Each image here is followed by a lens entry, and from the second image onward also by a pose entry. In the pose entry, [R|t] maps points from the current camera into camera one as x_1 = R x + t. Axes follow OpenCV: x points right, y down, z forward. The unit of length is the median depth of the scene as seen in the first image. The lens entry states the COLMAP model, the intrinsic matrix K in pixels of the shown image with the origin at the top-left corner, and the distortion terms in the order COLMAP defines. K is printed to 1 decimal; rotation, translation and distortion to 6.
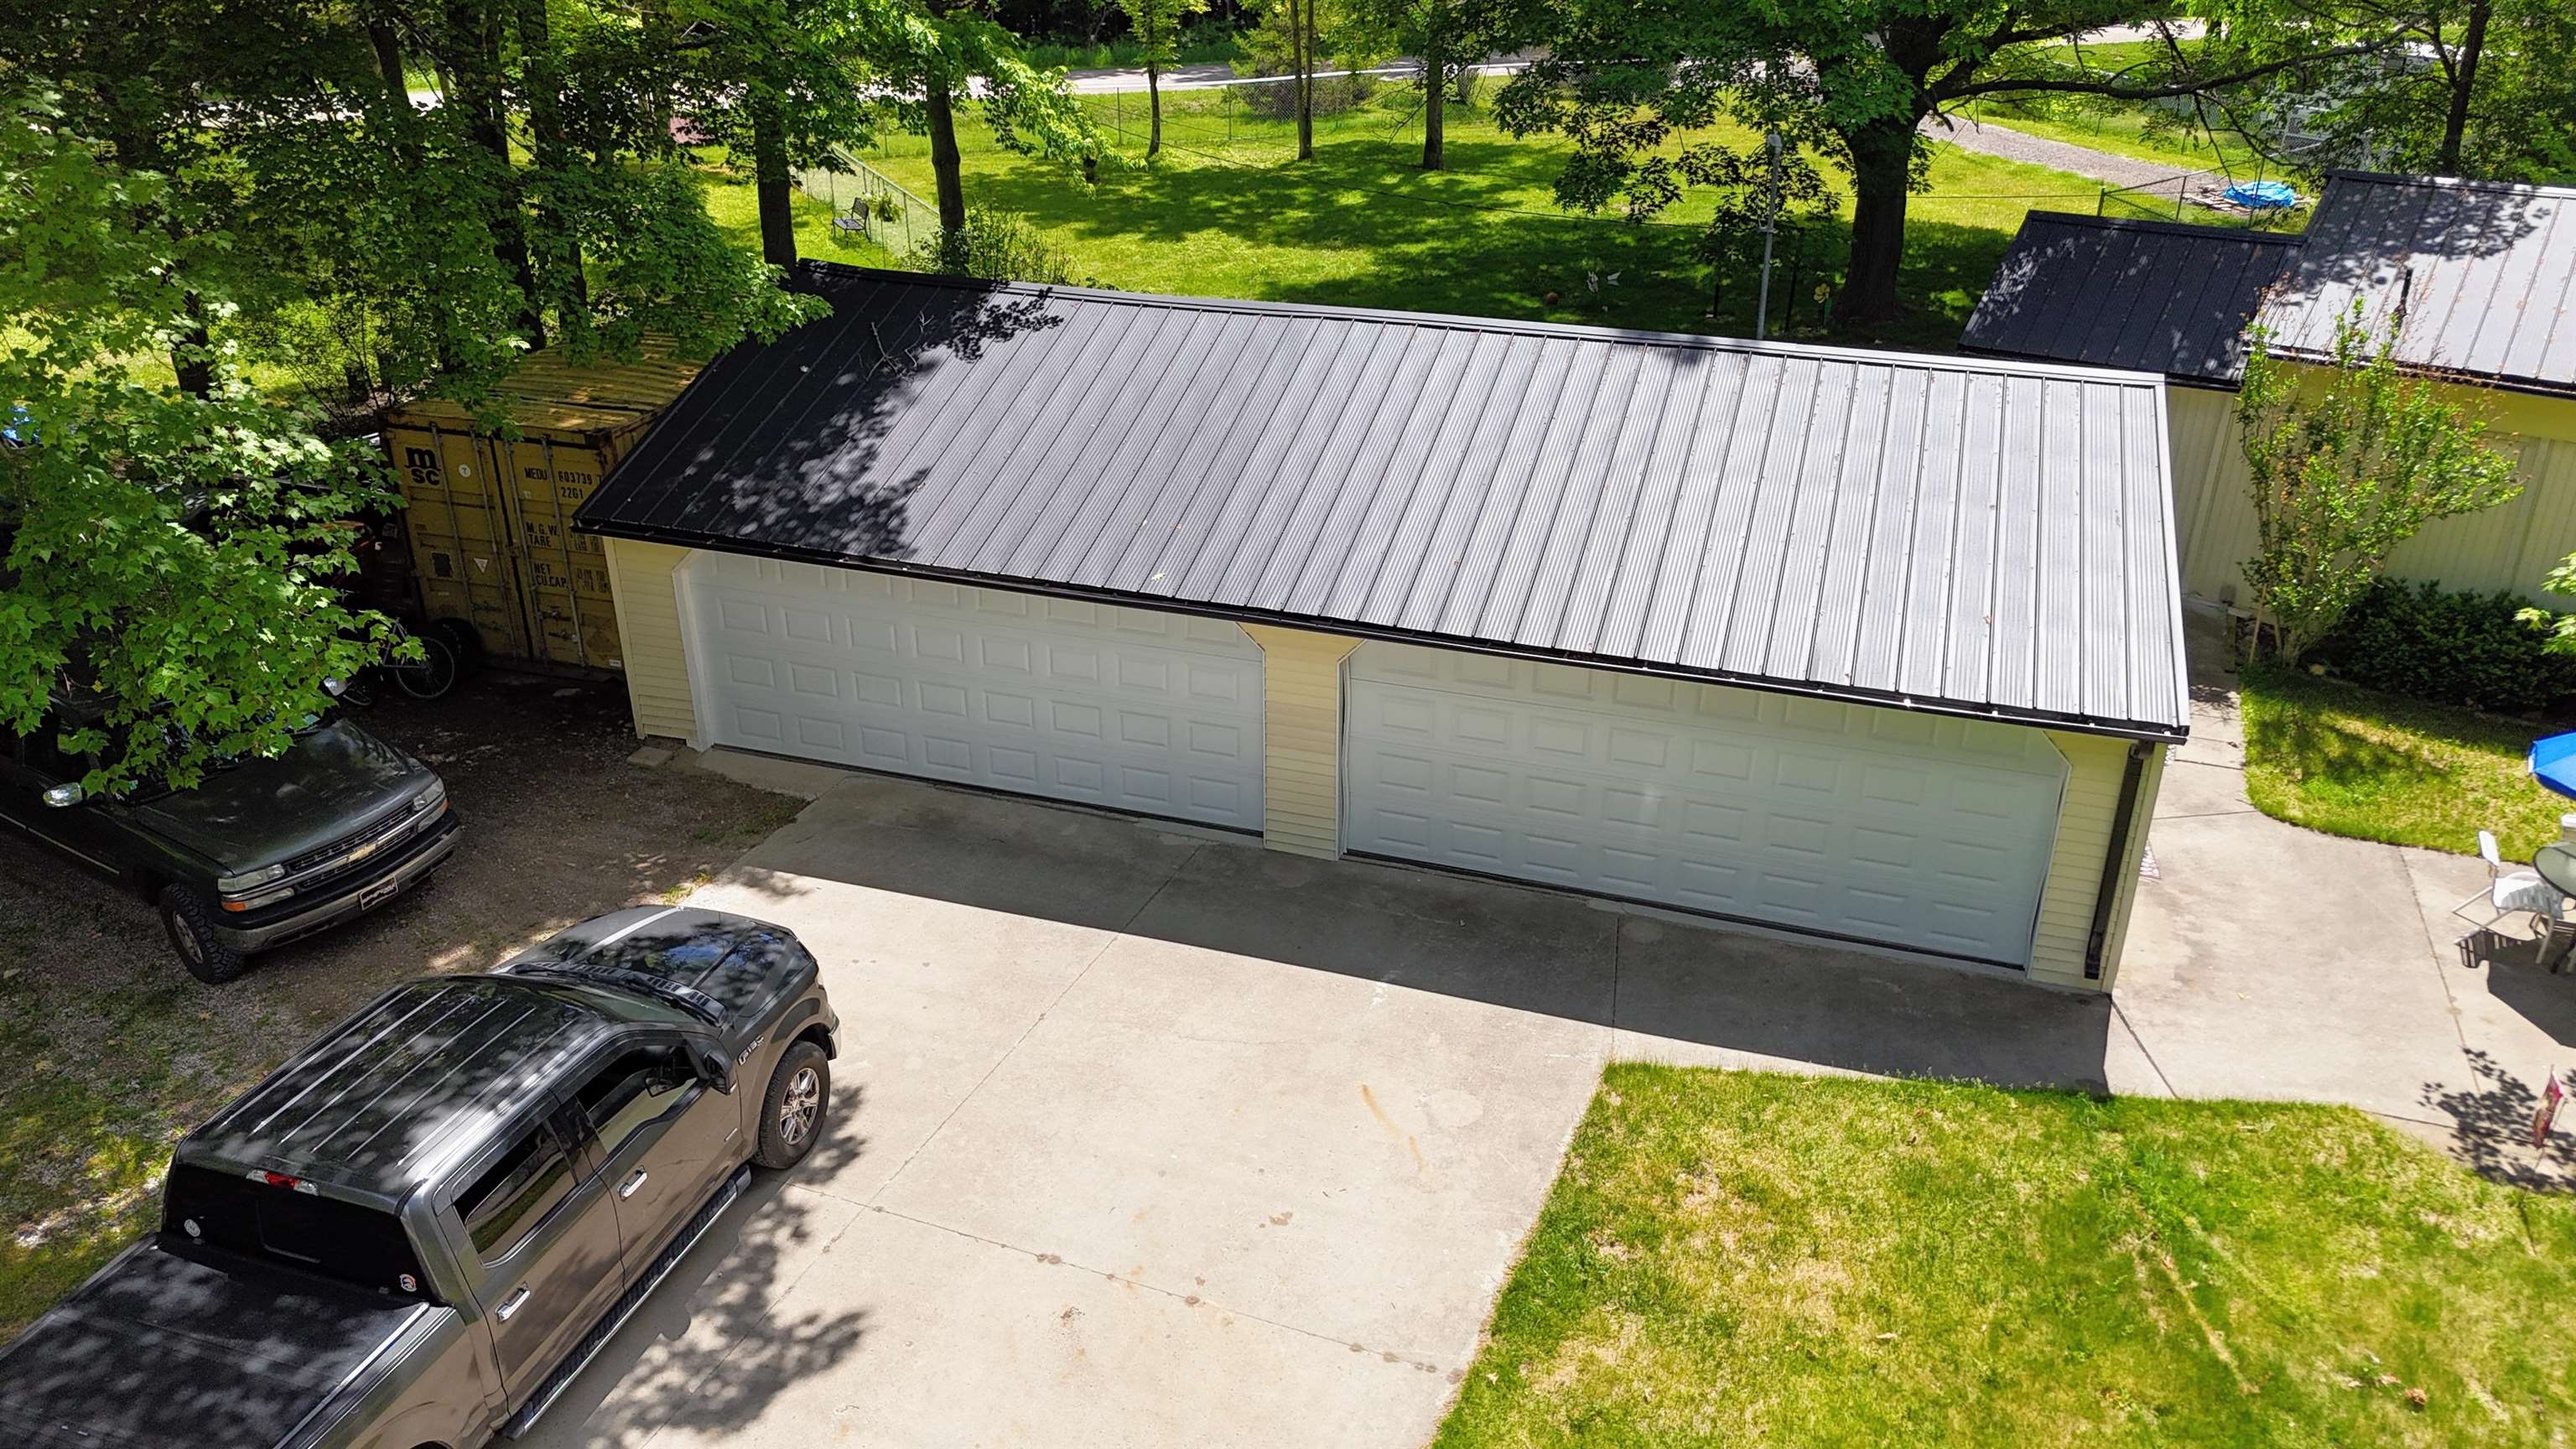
lens RADIAL K [[1888.4, 0, 1288.0], [0, 1888.4, 724.5], [0, 0, 1]] dist [0.106930, -0.108306]
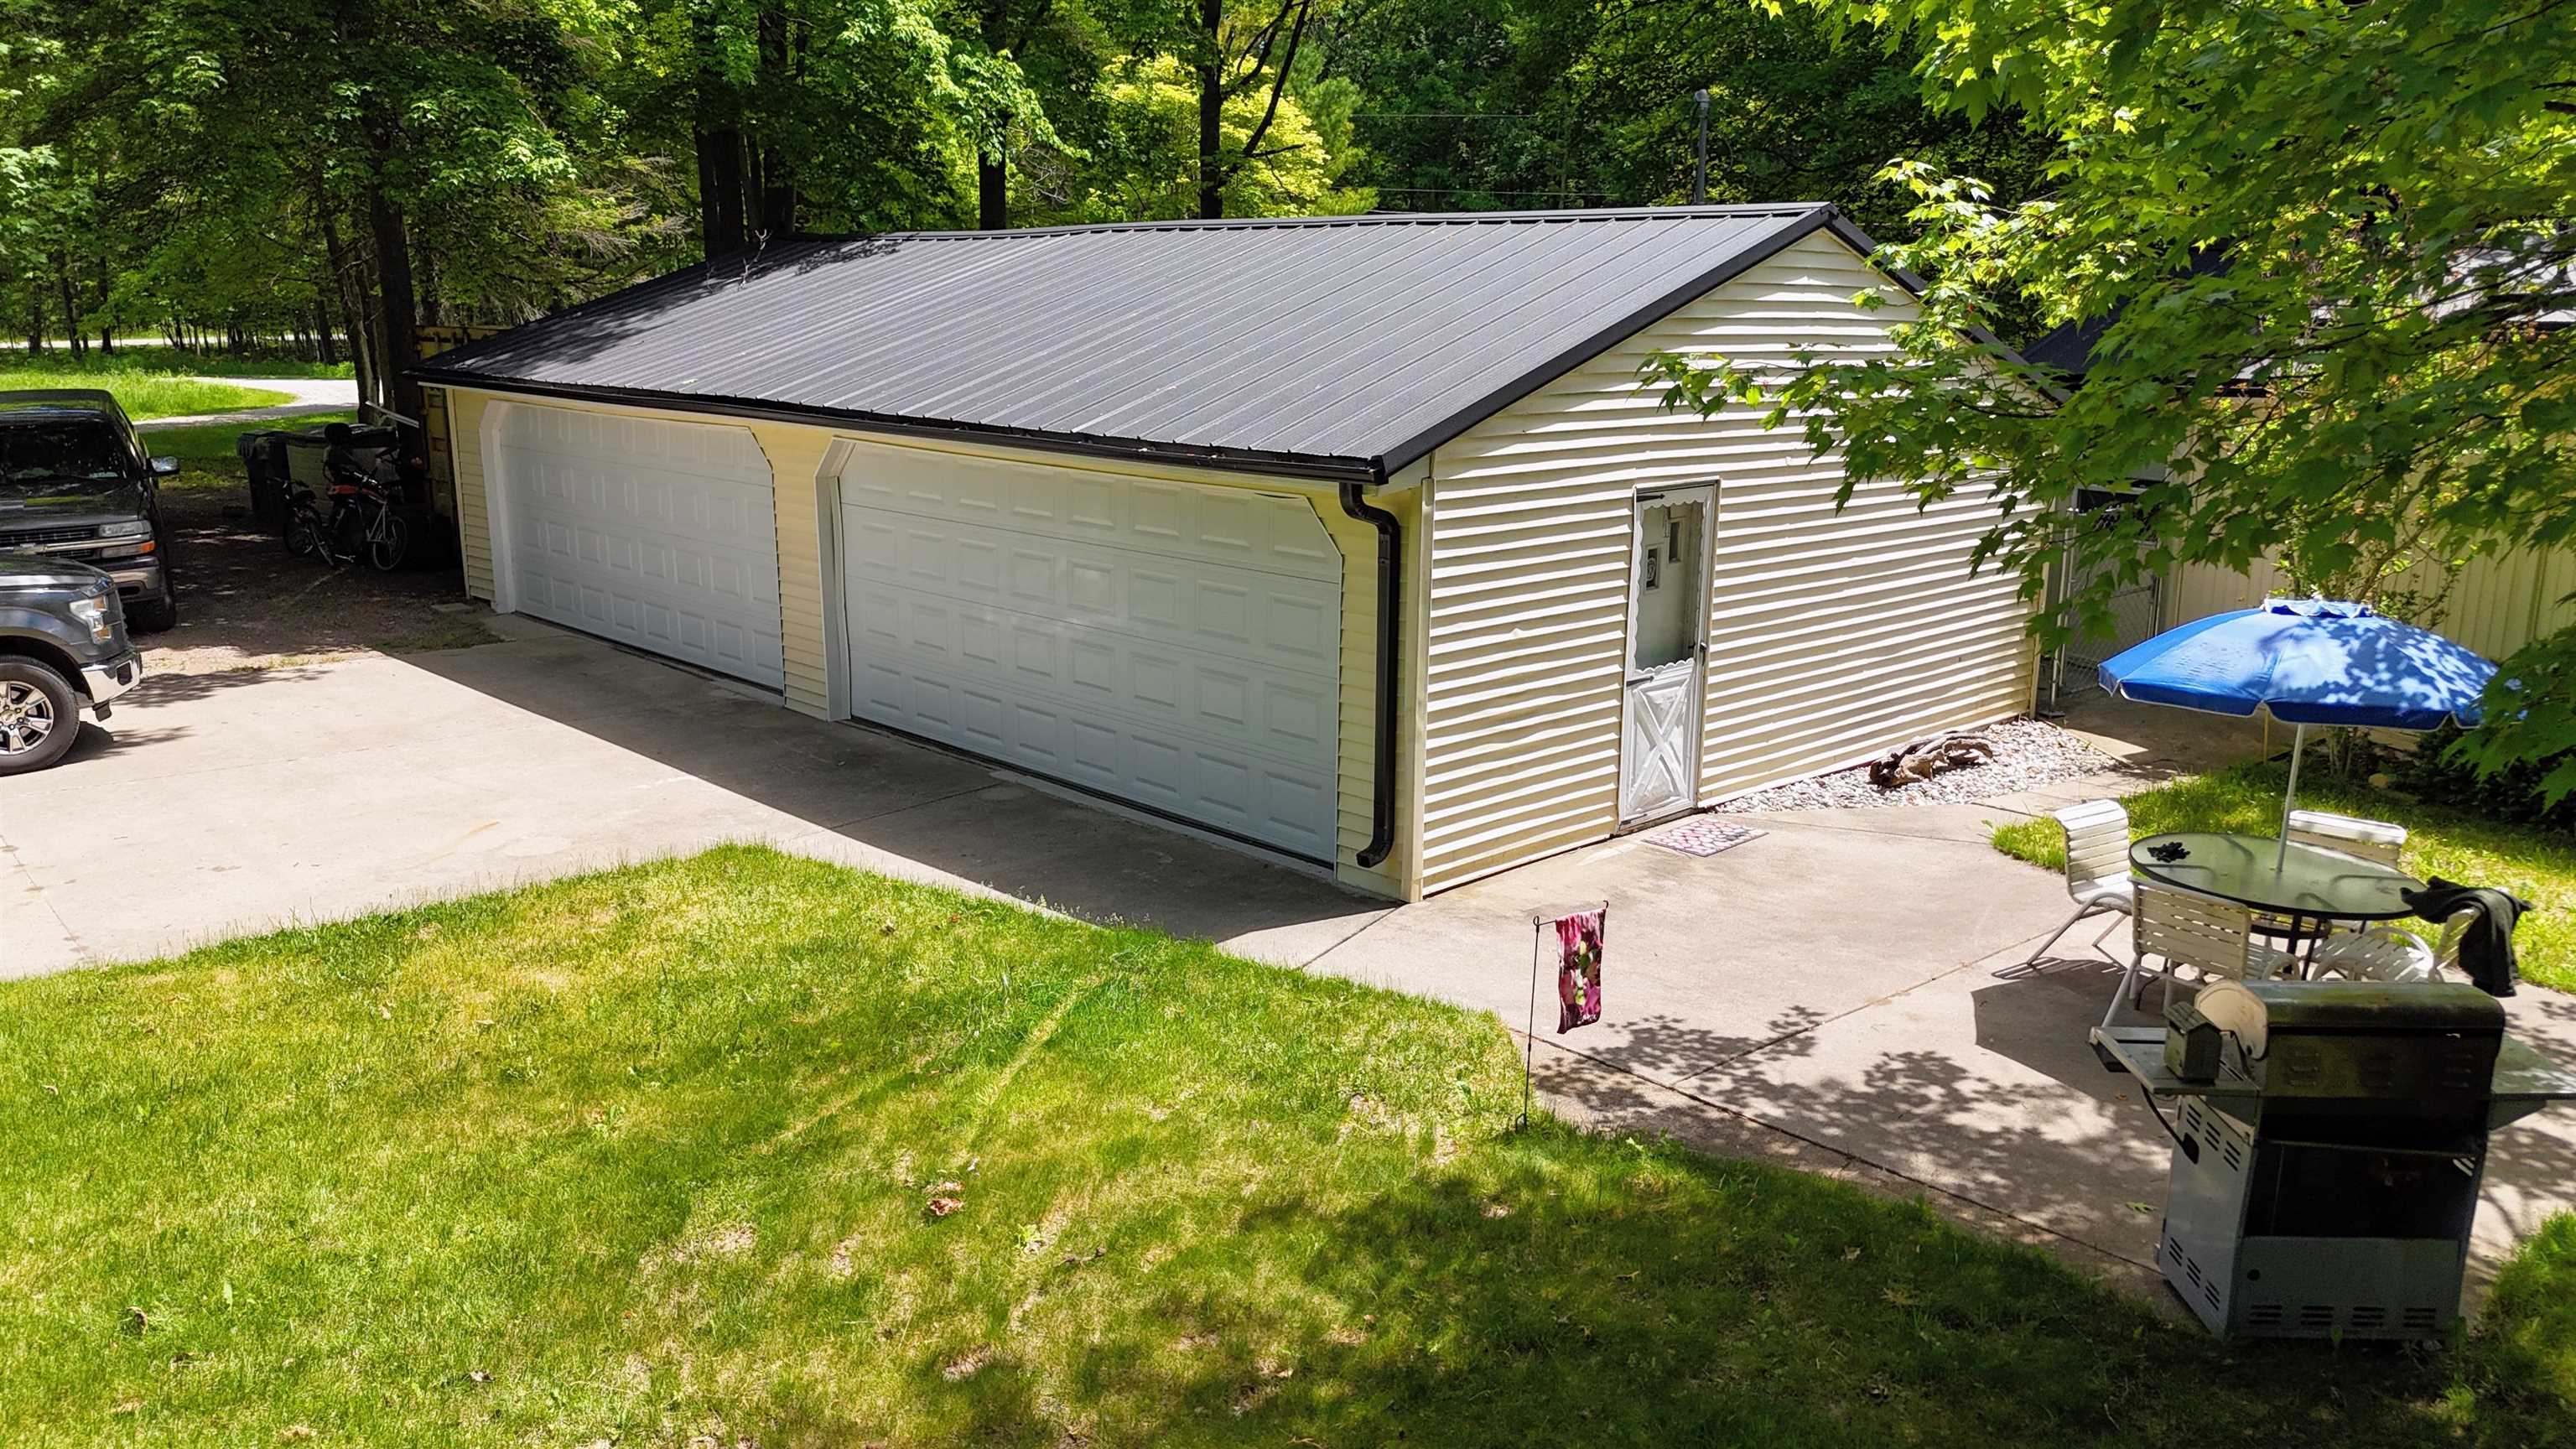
lens RADIAL K [[1888.4, 0, 1288.0], [0, 1888.4, 724.5], [0, 0, 1]] dist [0.106930, -0.108306]
pose [[0.872376, 0.098937, -0.478718, 0.759697], [-0.209108, 0.960710, -0.182511, 0.225837], [0.441852, 0.259322, 0.858789, 0.372776]]
